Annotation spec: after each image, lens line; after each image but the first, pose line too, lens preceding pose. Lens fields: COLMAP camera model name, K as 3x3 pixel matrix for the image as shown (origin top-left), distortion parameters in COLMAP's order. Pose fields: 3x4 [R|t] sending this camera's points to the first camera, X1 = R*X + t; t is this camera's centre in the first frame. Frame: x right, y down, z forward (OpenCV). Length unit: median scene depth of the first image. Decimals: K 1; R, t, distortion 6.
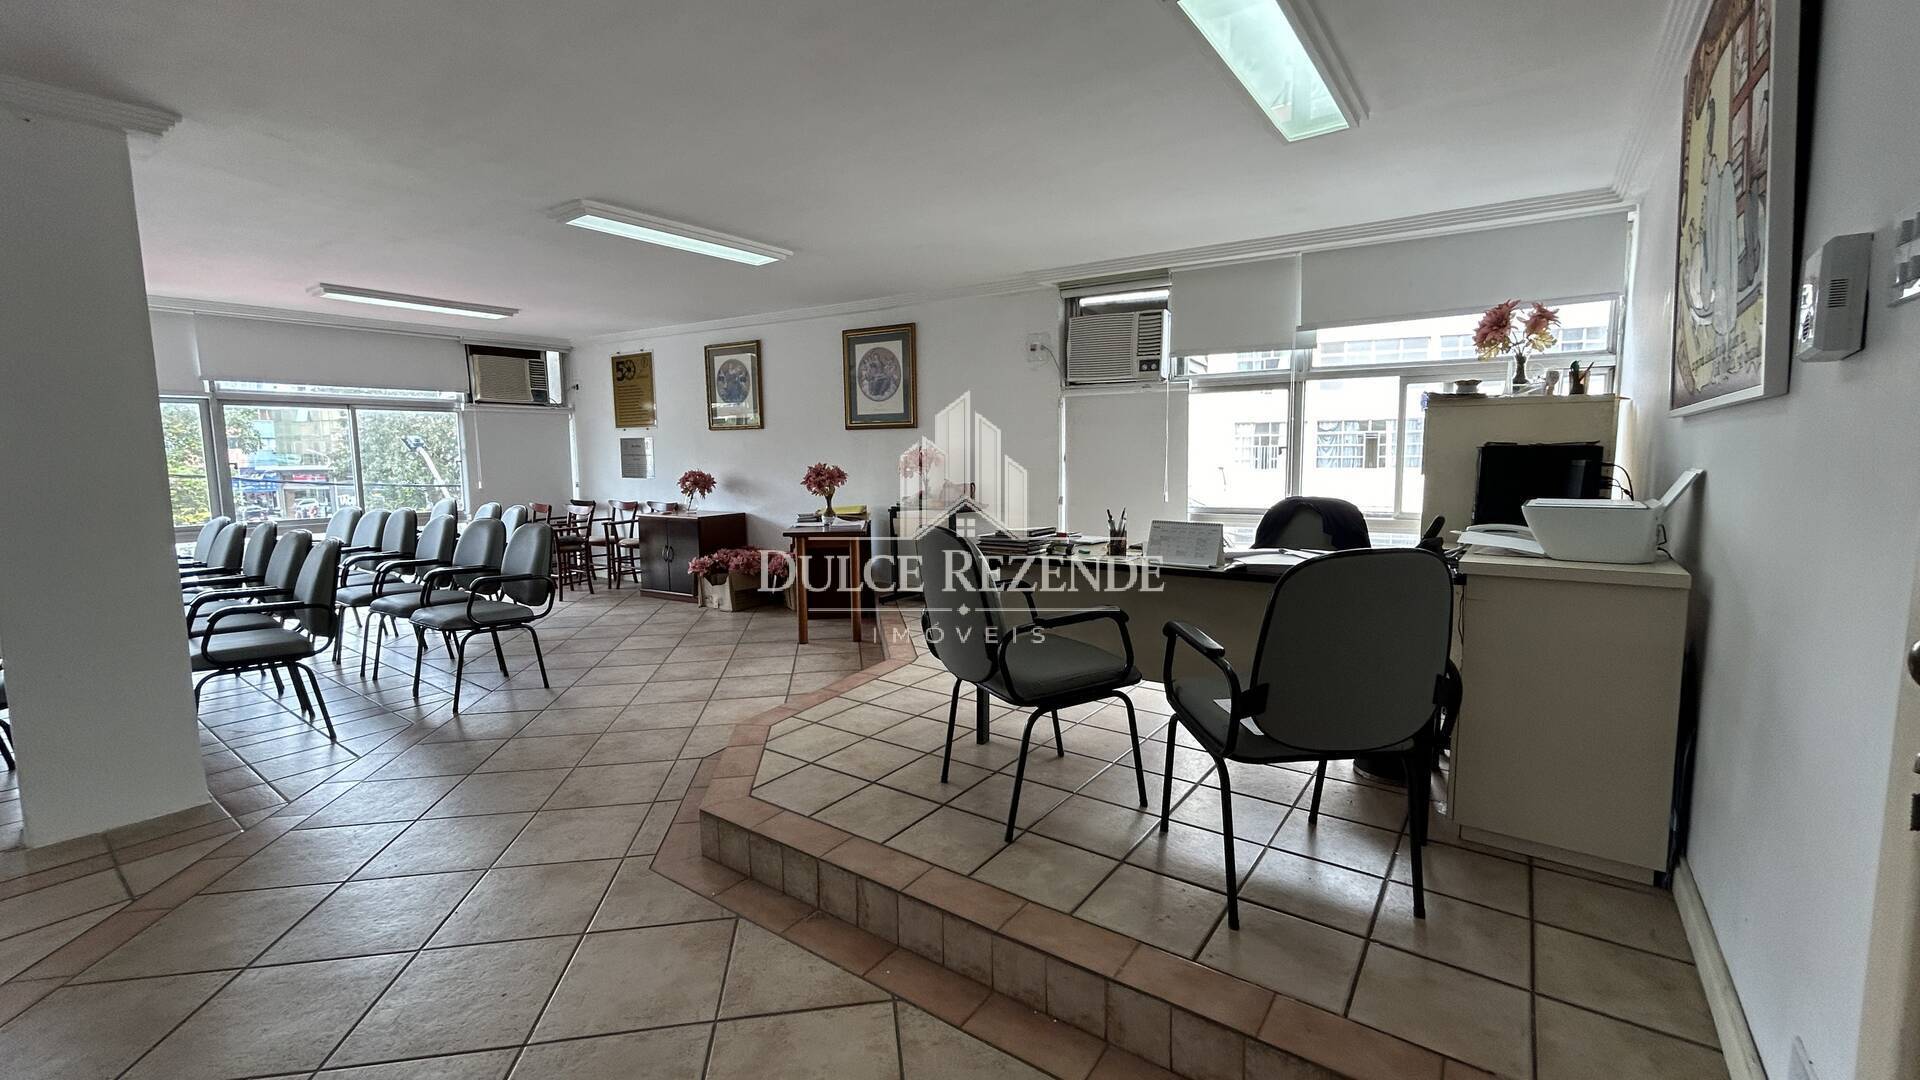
lens RADIAL K [[777.1, 0, 964.8], [0, 777.1, 533.6], [0, 0, 1]] dist [-0.002107, 0.001539]
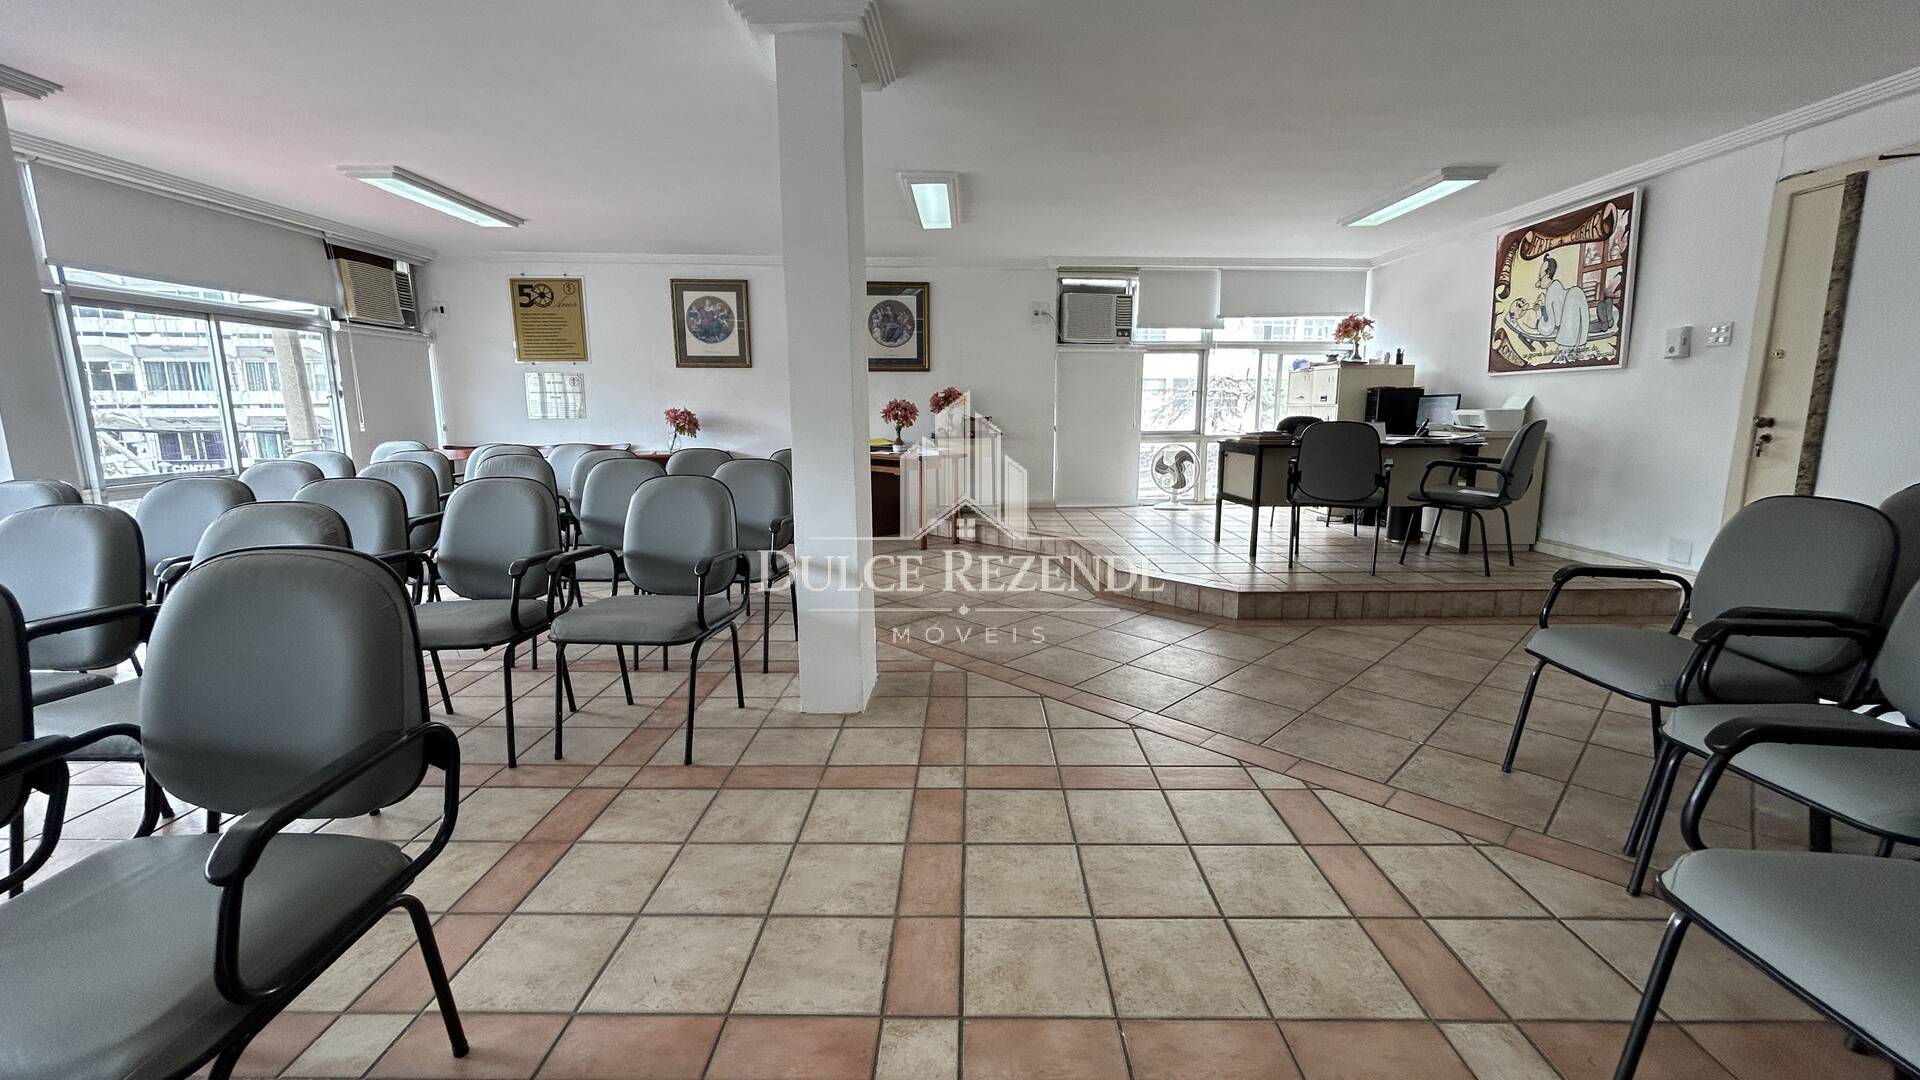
lens RADIAL K [[777.1, 0, 960.7], [0, 777.1, 534.7], [0, 0, 1]] dist [-0.002107, 0.001539]
pose [[0.809796, -0.090294, 0.579722, -0.730583], [0.056278, 0.995485, 0.076438, 0.025830], [-0.584007, -0.029274, 0.811221, -0.009194]]
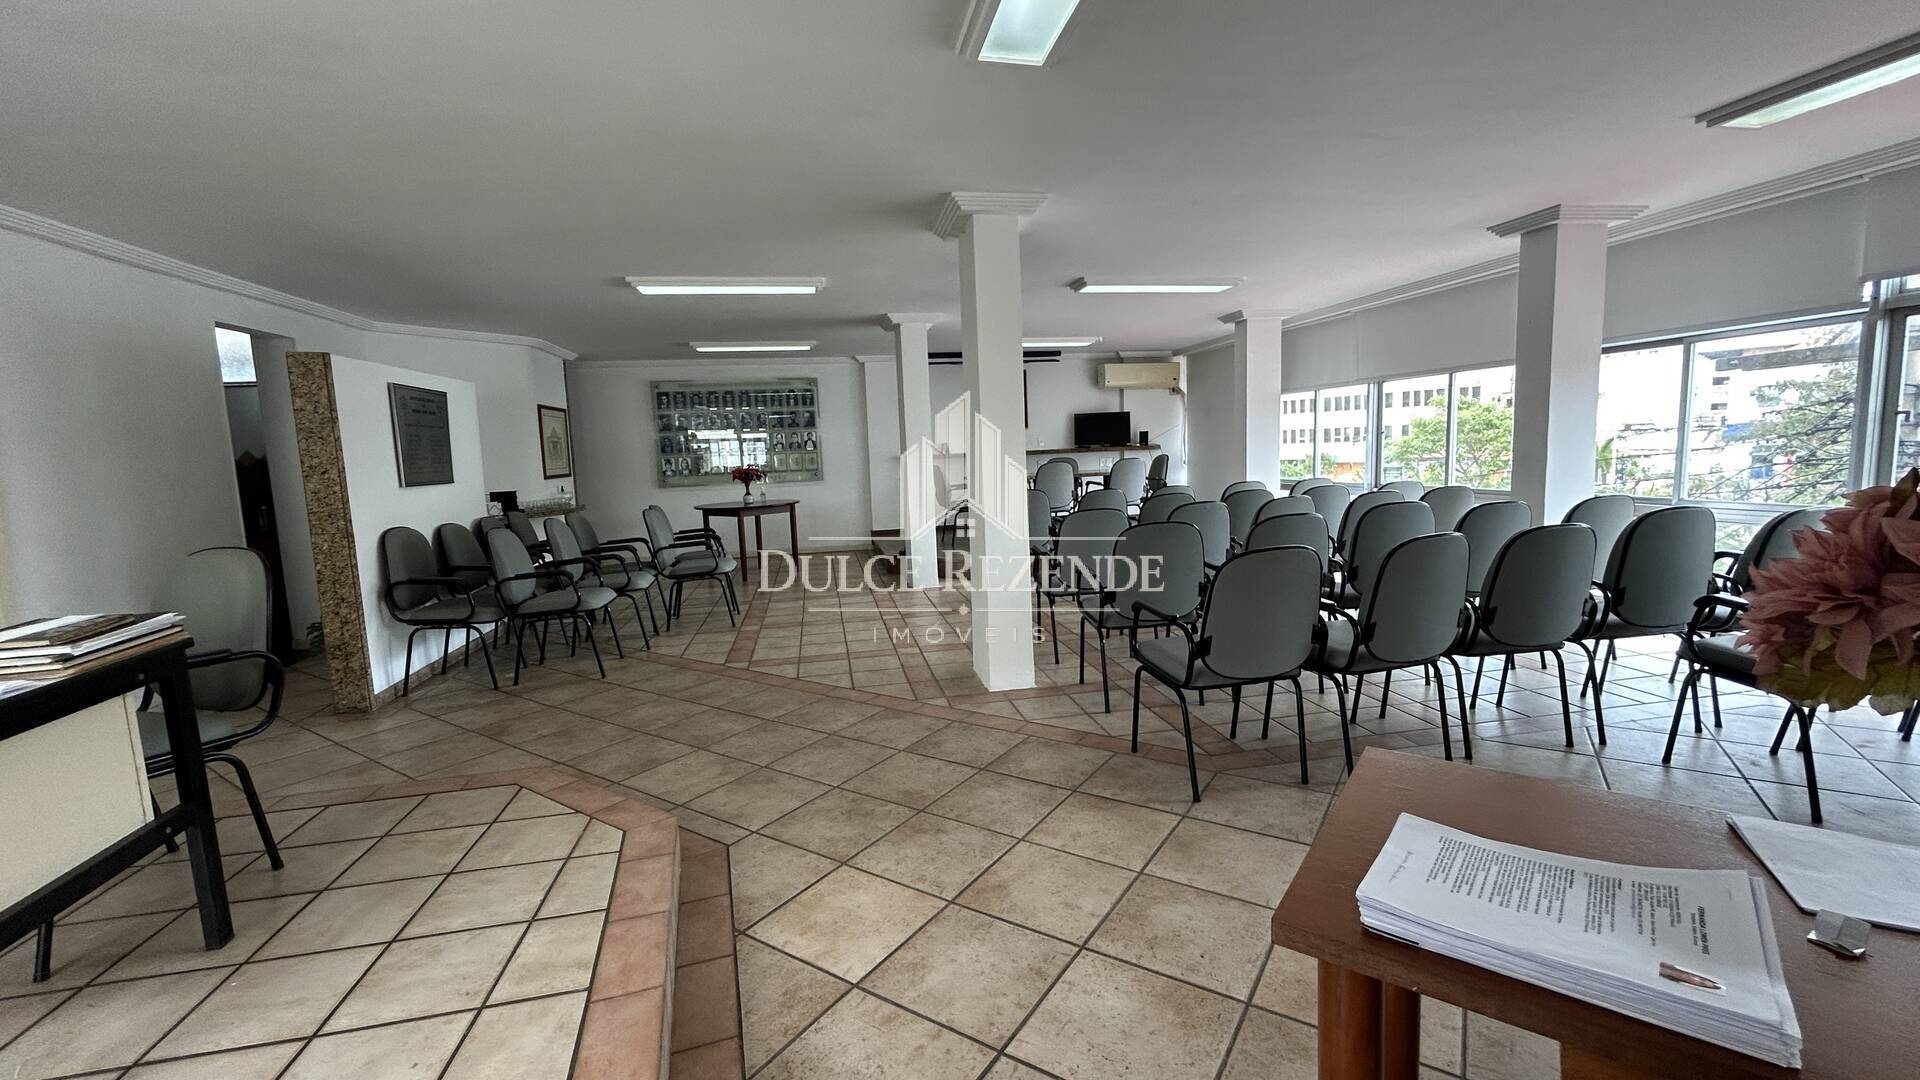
lens RADIAL K [[777.1, 0, 962.9], [0, 777.1, 542.1], [0, 0, 1]] dist [-0.002107, 0.001539]
pose [[-0.674805, 0.126214, -0.727123, 0.017076], [-0.028693, 0.980035, 0.196743, -0.089798], [0.737438, 0.153626, -0.657711, 0.875465]]
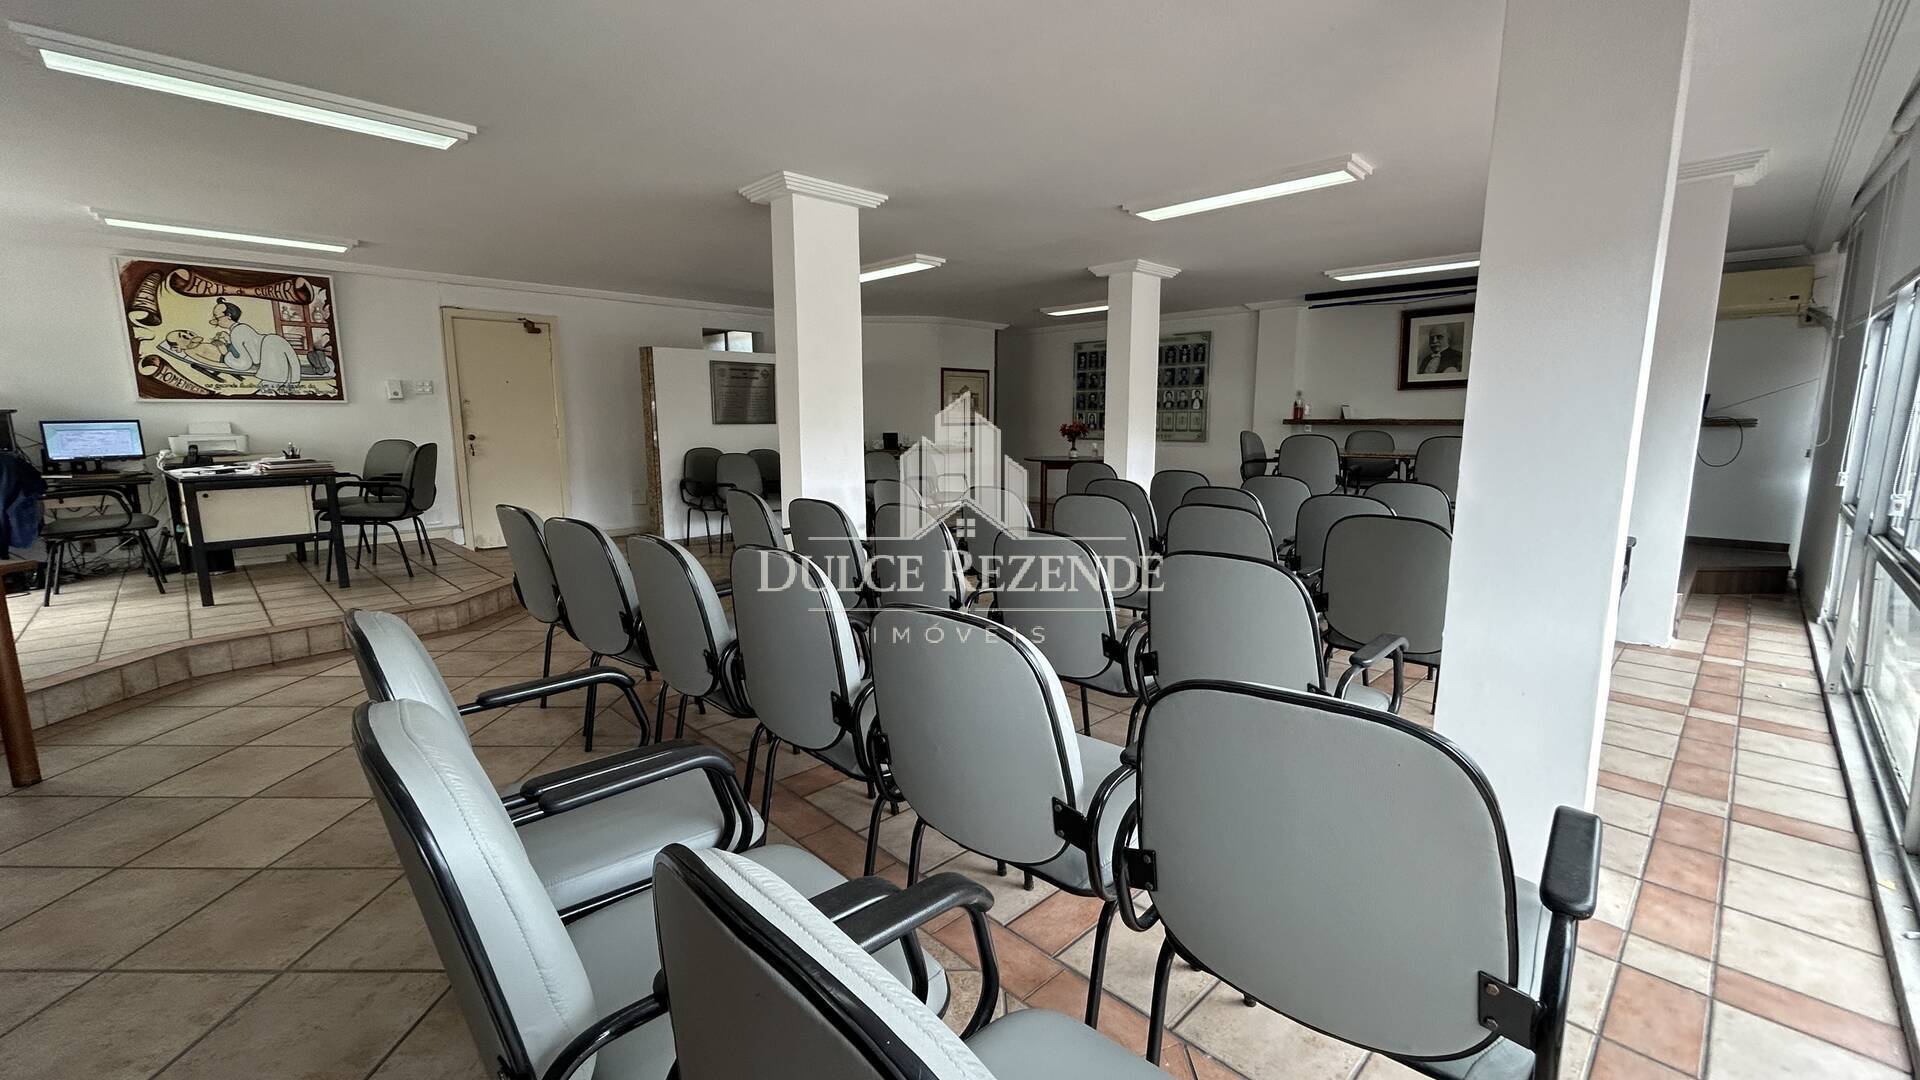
lens RADIAL K [[777.1, 0, 961.6], [0, 777.1, 541.5], [0, 0, 1]] dist [-0.002107, 0.001539]
pose [[-0.987232, -0.011825, 0.158849, -0.754266], [0.029497, 0.966422, 0.255262, -0.103088], [-0.156534, 0.256689, -0.953734, 1.146974]]
